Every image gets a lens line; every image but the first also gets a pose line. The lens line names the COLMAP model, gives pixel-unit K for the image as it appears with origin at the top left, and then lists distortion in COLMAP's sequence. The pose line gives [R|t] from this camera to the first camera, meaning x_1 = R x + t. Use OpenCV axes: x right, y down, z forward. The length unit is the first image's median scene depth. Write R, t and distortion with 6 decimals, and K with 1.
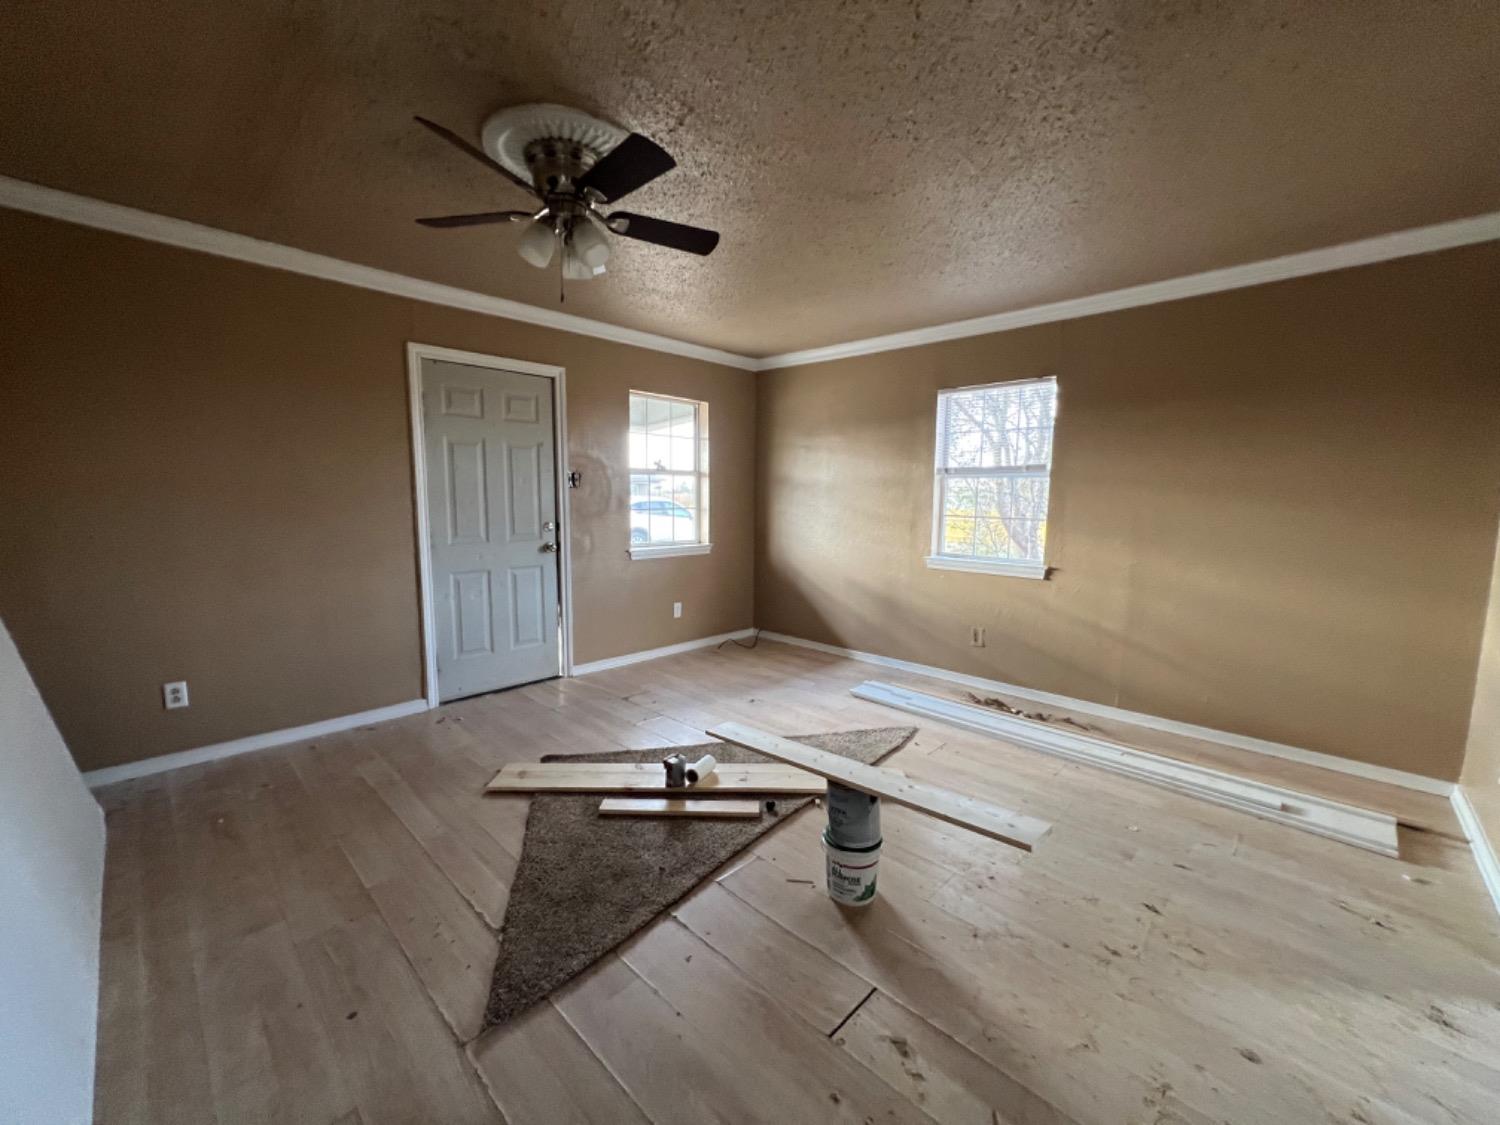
lens RADIAL K [[600.2, 0, 753.3], [0, 600.2, 566.6], [0, 0, 1]] dist [0.001734, 0.000290]
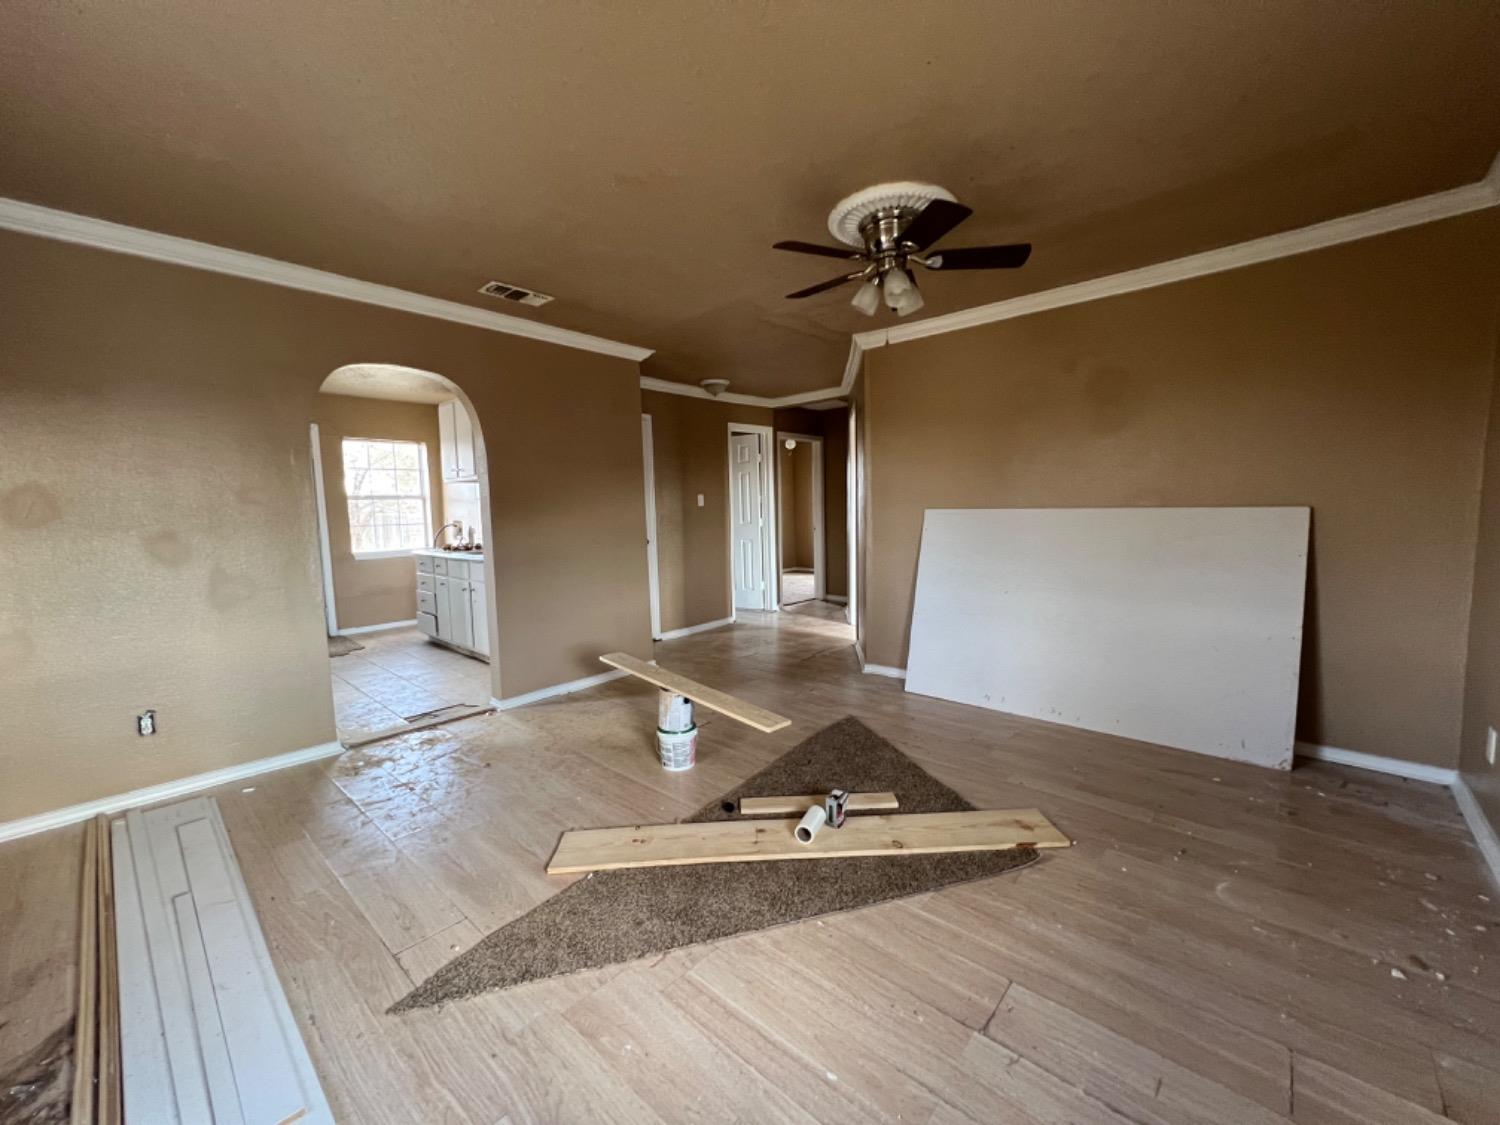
lens RADIAL K [[600.2, 0, 747.0], [0, 600.2, 565.6], [0, 0, 1]] dist [0.001734, 0.000290]
pose [[-0.999703, 0.011867, -0.021263, 0.011502], [0.007062, 0.976975, 0.213235, -0.149598], [0.023303, 0.213022, -0.976769, 1.365412]]
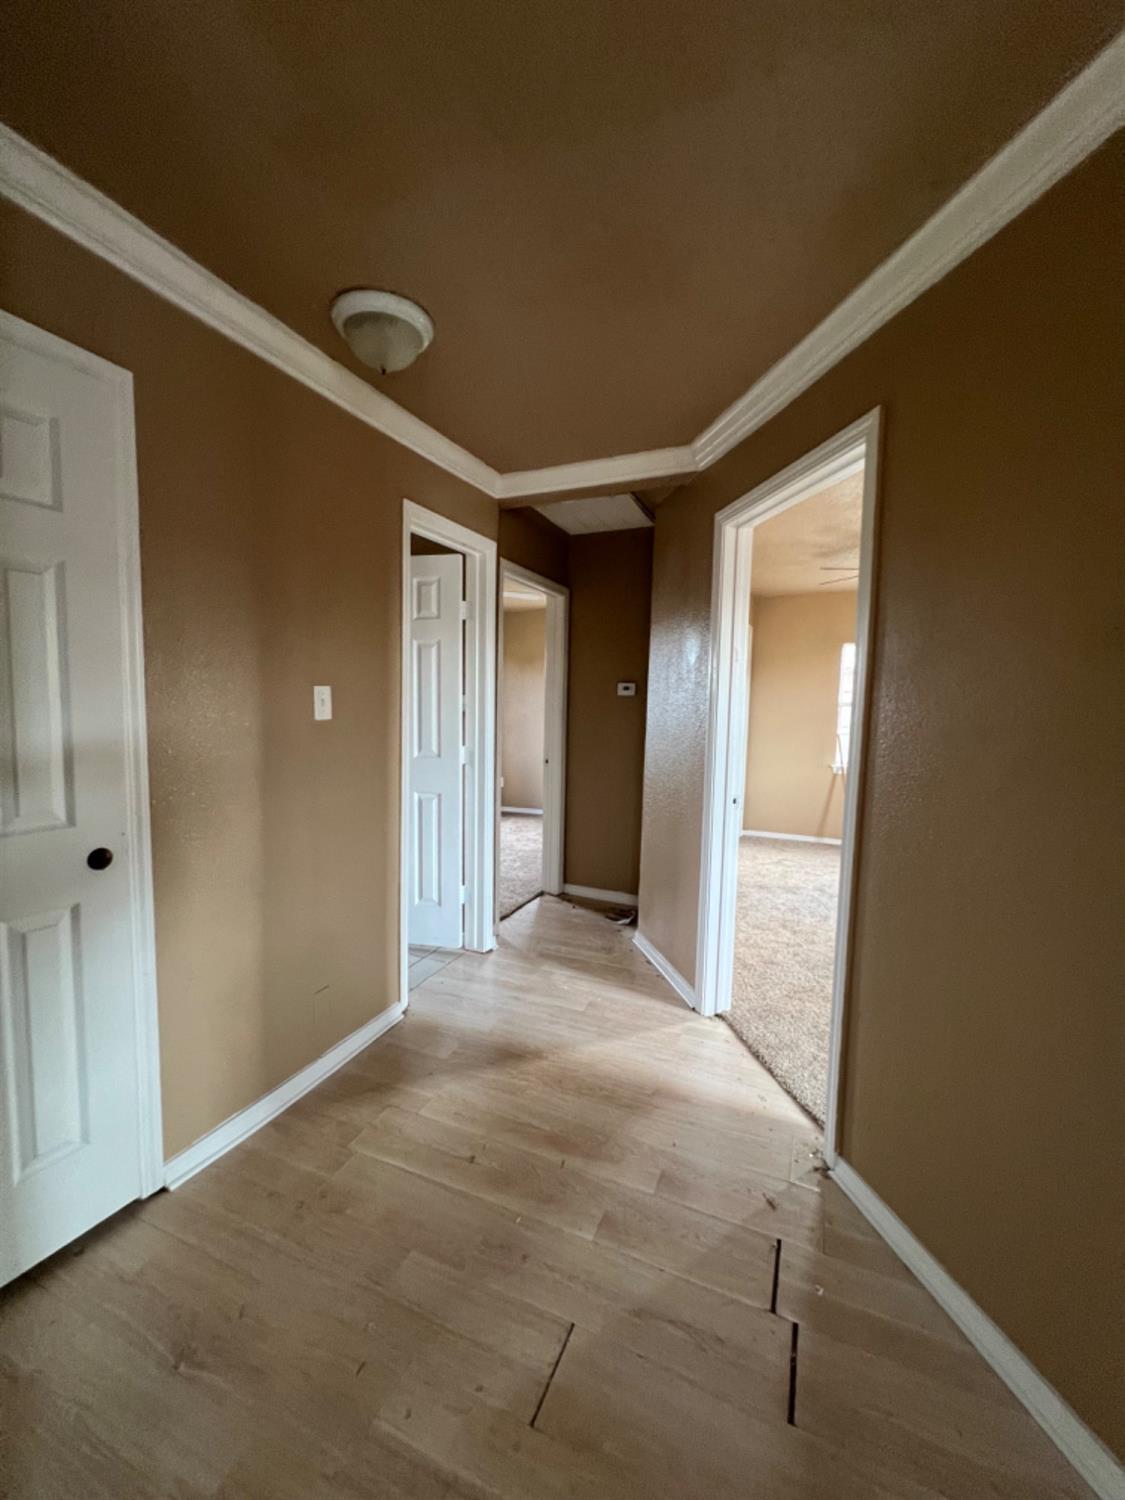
lens RADIAL K [[600.2, 0, 562.1], [0, 600.2, 751.9], [0, 0, 1]] dist [0.001734, 0.000290]
pose [[-0.940648, -0.008200, -0.339286, 0.087054], [-0.074704, 0.980191, 0.183423, -0.039255], [0.331061, 0.197882, -0.922627, 0.217830]]
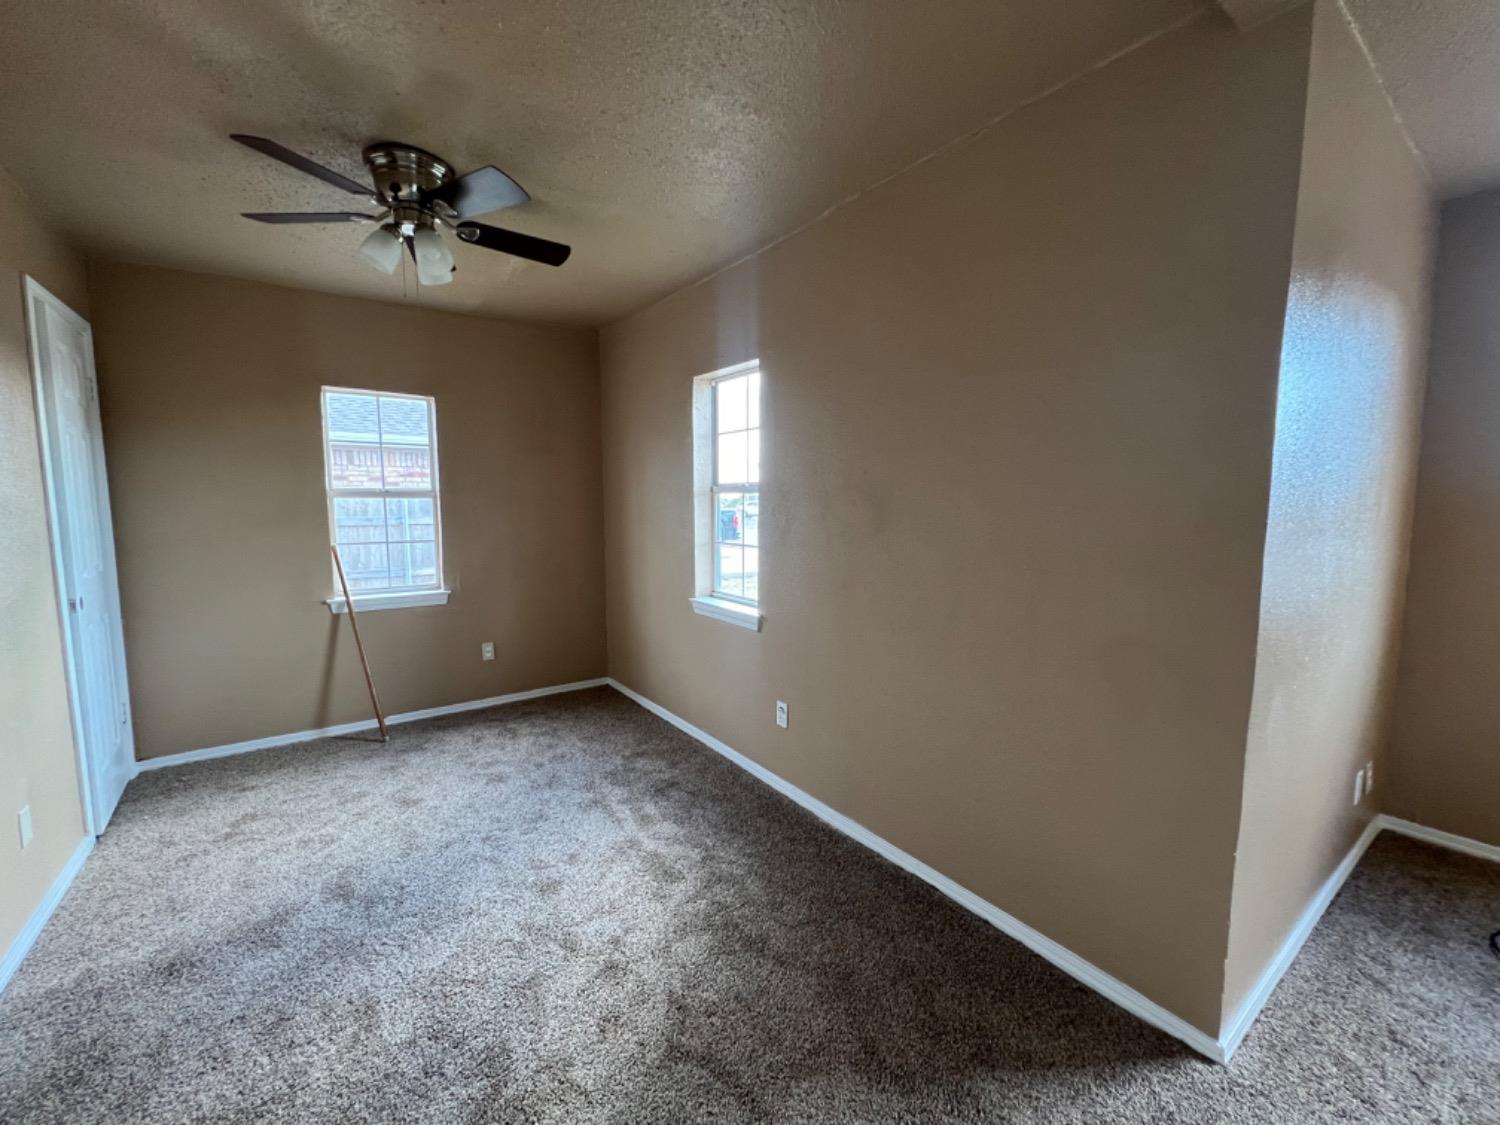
lens RADIAL K [[600.2, 0, 755.1], [0, 600.2, 566.4], [0, 0, 1]] dist [0.001734, 0.000290]
pose [[-0.173130, 0.087555, -0.980999, -0.388682], [-0.118828, 0.986908, 0.109054, 0.011499], [0.977704, 0.135451, -0.160460, -0.275775]]
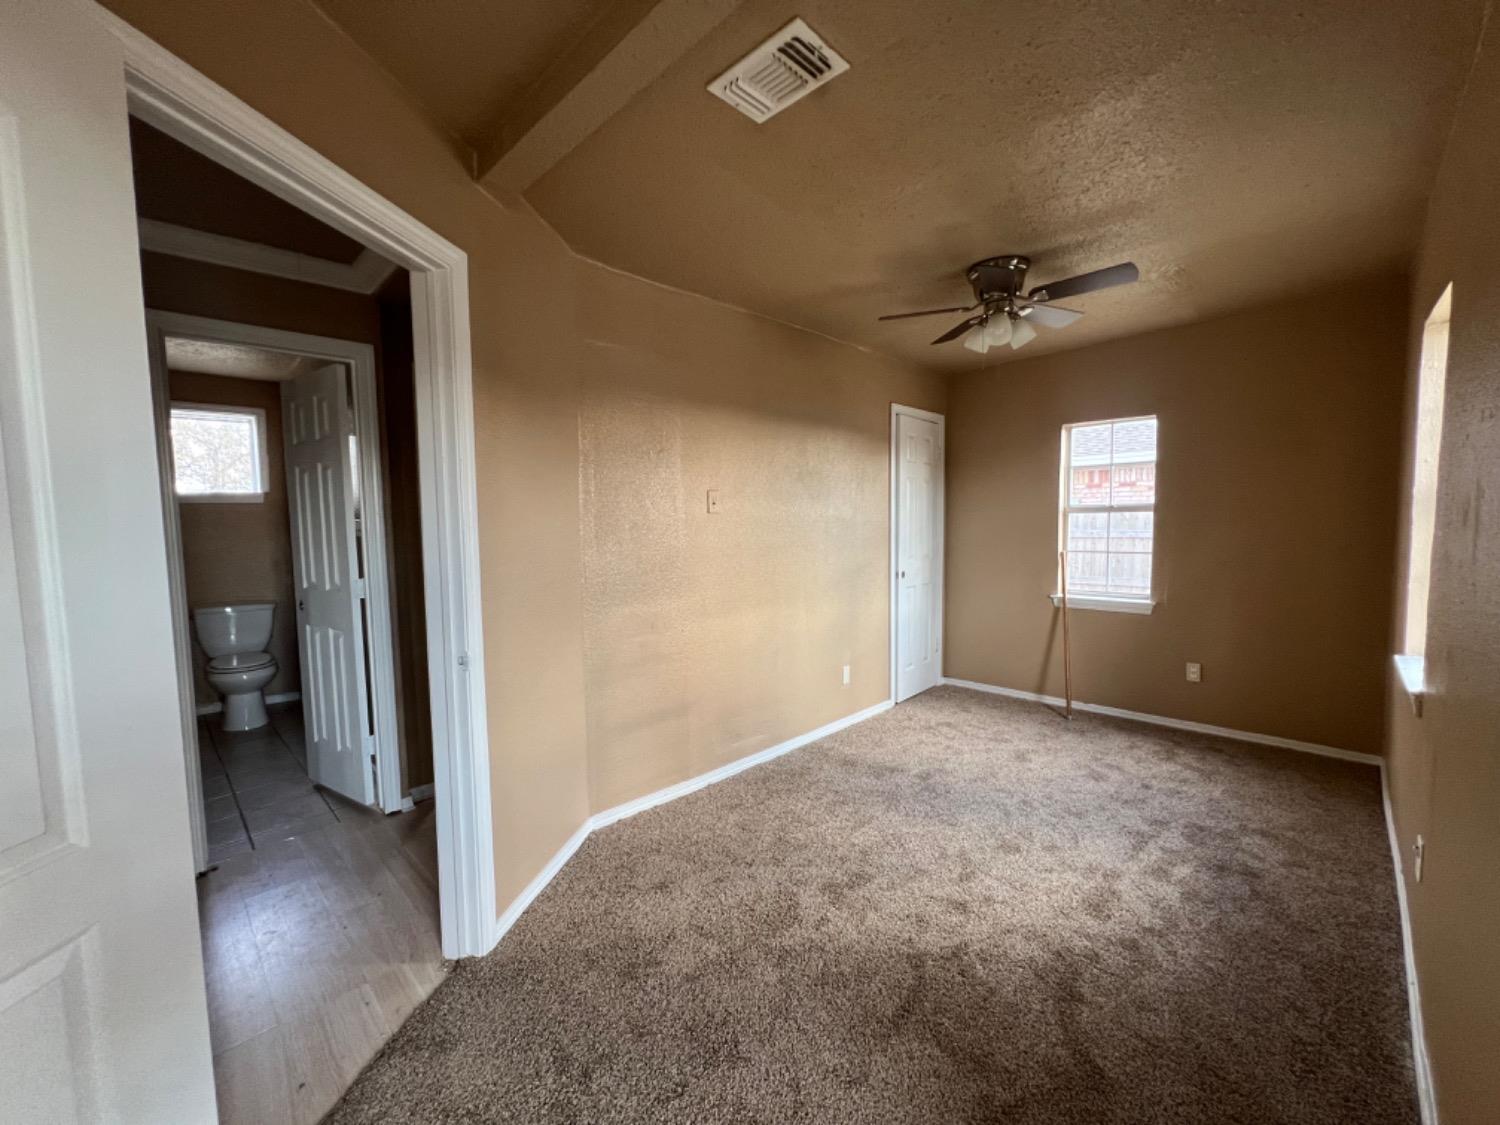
lens RADIAL K [[604.5, 0, 755.1], [0, 604.5, 565.3], [0, 0, 1]] dist [-0.000698, -0.000164]
pose [[-0.999944, -0.004440, 0.009635, -0.629249], [-0.002544, 0.982052, 0.188593, -0.035764], [-0.010299, 0.188558, -0.982008, 0.104467]]
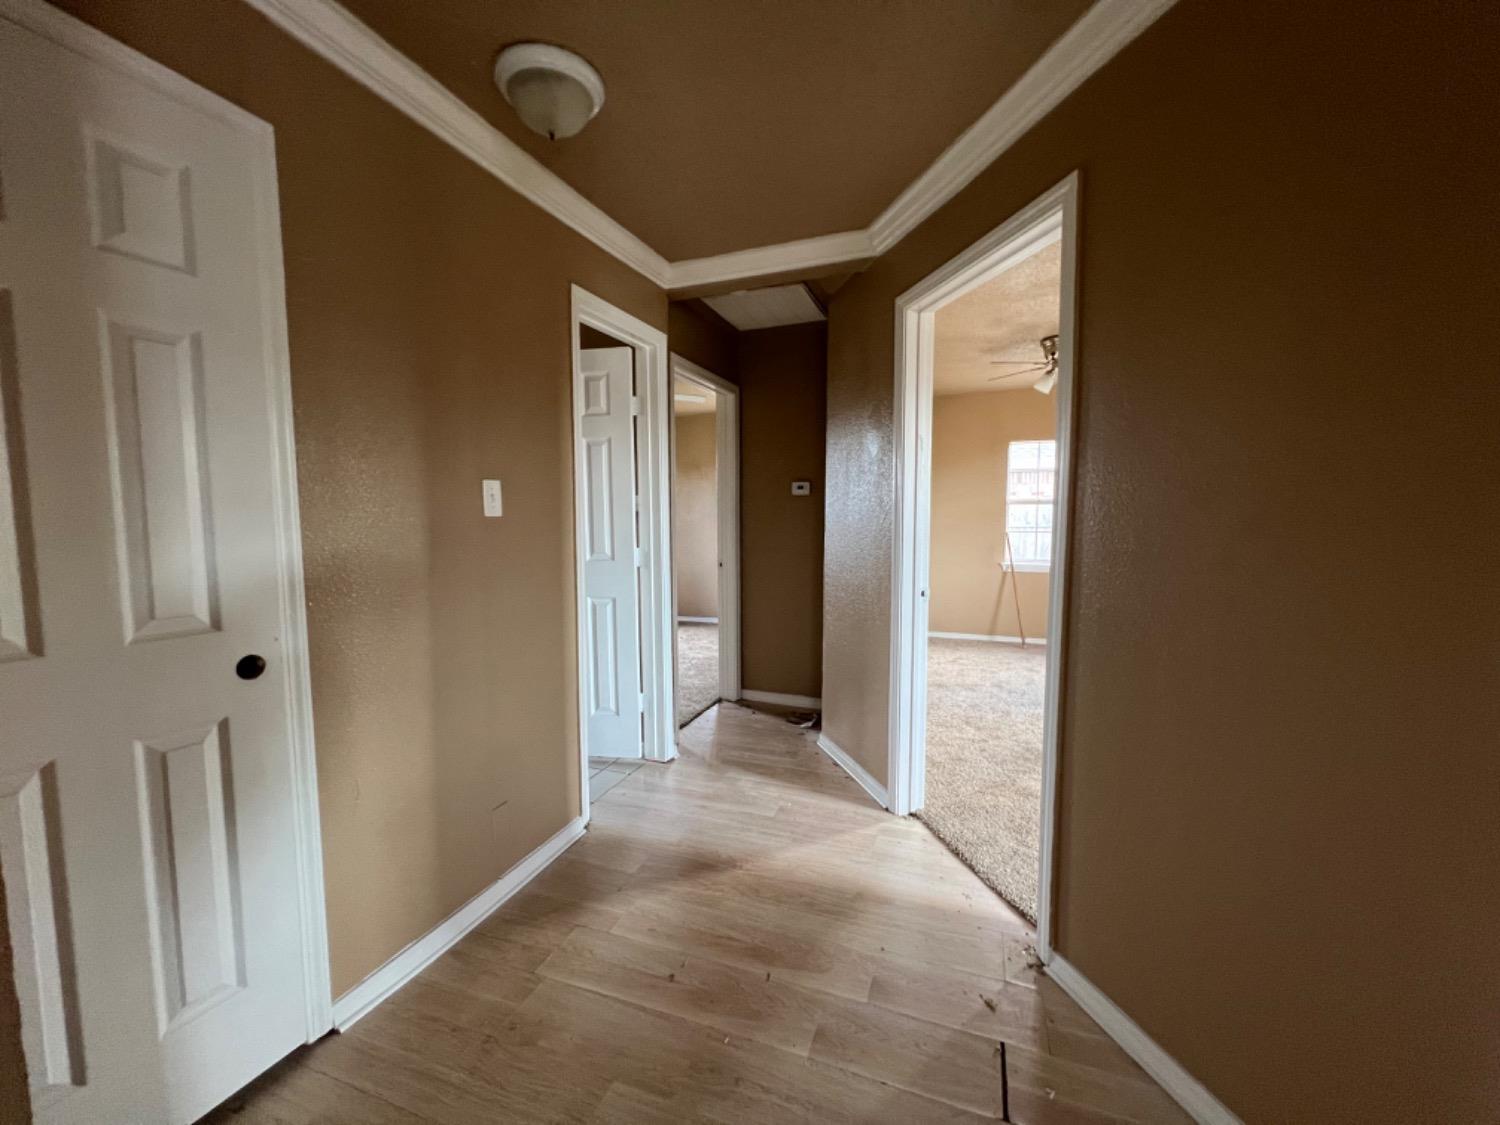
lens RADIAL K [[600.2, 0, 751.8], [0, 600.2, 563.0], [0, 0, 1]] dist [0.001734, 0.000290]
pose [[-0.923408, 0.017512, -0.383419, 0.101661], [-0.055596, 0.982321, 0.178760, -0.013135], [0.379771, 0.186386, -0.906110, 0.185071]]
